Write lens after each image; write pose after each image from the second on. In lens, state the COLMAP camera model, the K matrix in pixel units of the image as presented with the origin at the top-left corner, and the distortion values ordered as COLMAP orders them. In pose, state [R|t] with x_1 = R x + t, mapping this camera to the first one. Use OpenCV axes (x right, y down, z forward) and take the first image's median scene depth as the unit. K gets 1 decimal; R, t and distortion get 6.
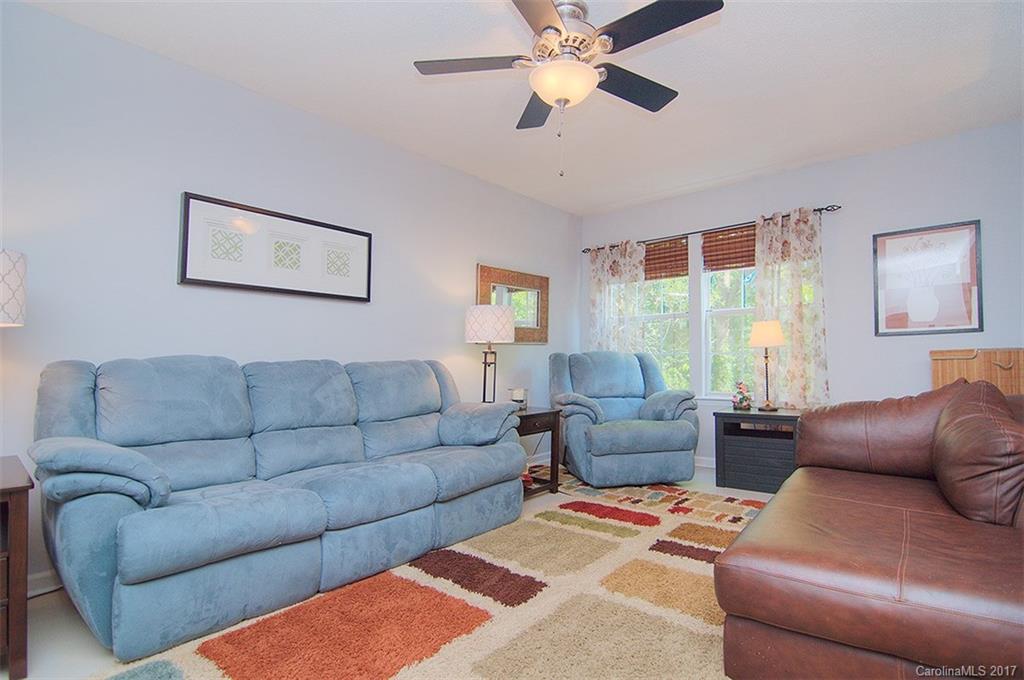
lens RADIAL K [[497.8, 0, 512.7], [0, 497.8, 343.3], [0, 0, 1]] dist [-0.009938, -0.006279]
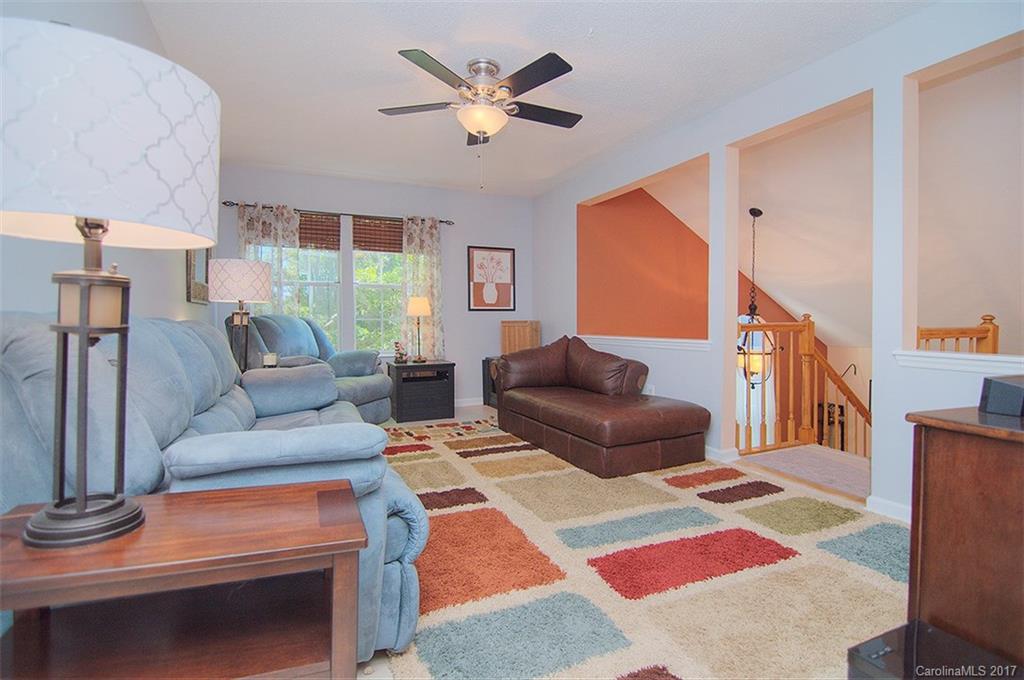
lens RADIAL K [[497.8, 0, 512.5], [0, 497.8, 331.6], [0, 0, 1]] dist [-0.009938, -0.006279]
pose [[0.420544, -0.000893, 0.907272, -0.605143], [-0.037440, 0.999131, 0.018338, 0.015997], [-0.906499, -0.041680, 0.420145, 0.186691]]
